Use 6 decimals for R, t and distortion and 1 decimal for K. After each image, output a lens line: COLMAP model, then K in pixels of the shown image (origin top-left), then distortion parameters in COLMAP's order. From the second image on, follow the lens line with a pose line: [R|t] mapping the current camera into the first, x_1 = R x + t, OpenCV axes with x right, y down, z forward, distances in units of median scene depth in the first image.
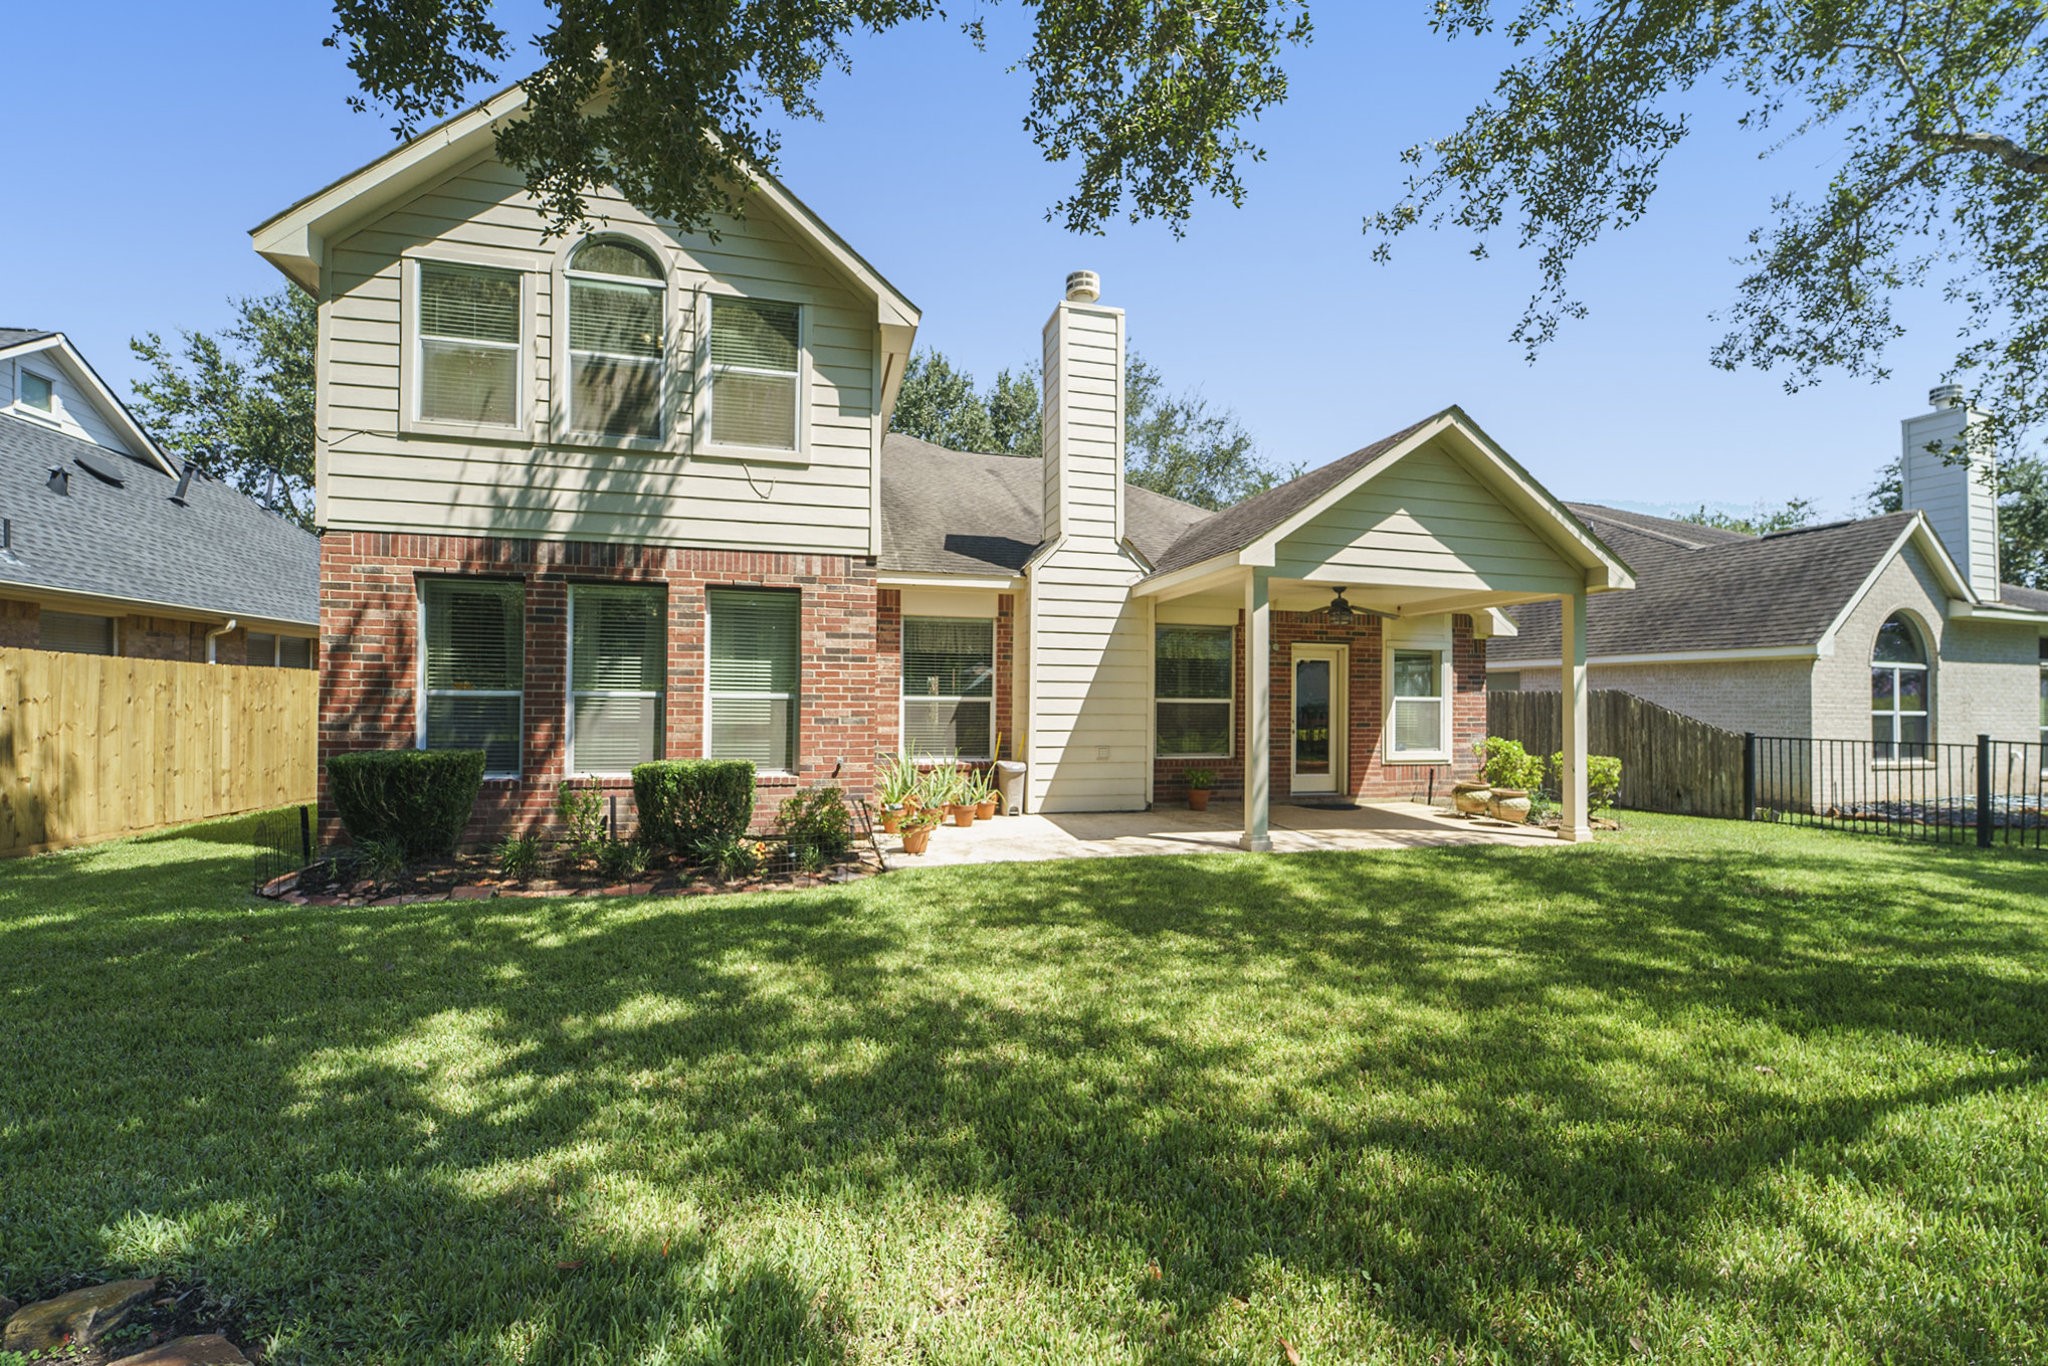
lens RADIAL K [[847.5, 0, 1031.0], [0, 847.5, 682.5], [0, 0, 1]] dist [-0.003368, -0.000134]
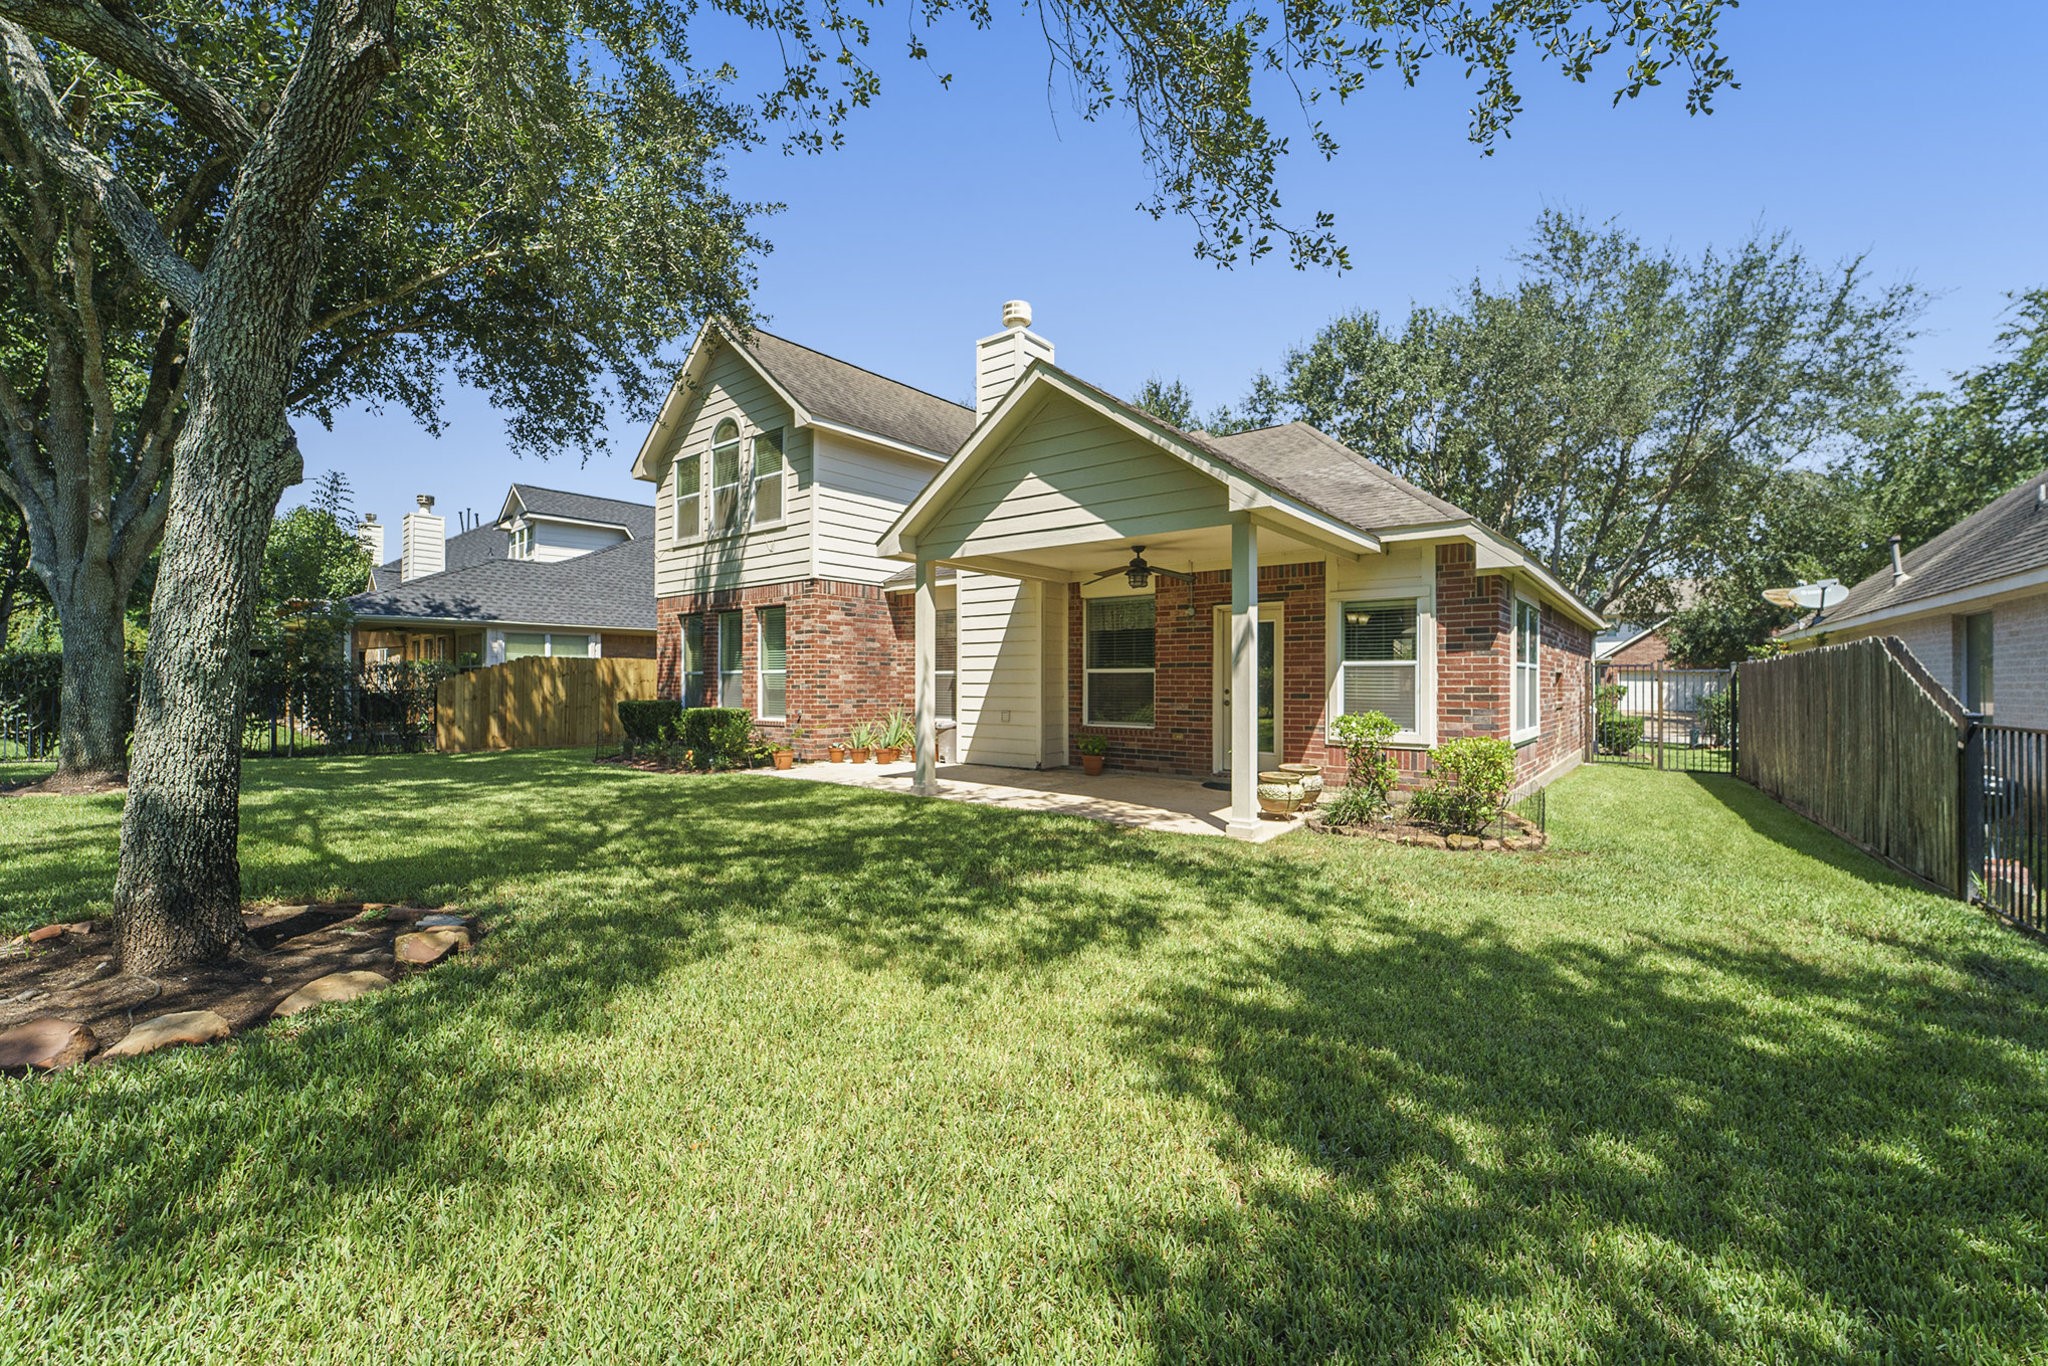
lens RADIAL K [[847.5, 0, 1026.2], [0, 847.5, 687.8], [0, 0, 1]] dist [-0.003368, -0.000134]
pose [[0.595853, -0.006637, -0.803066, 1.290725], [0.016996, 0.999846, 0.004347, 0.048002], [0.802914, -0.016239, 0.595874, 0.407149]]
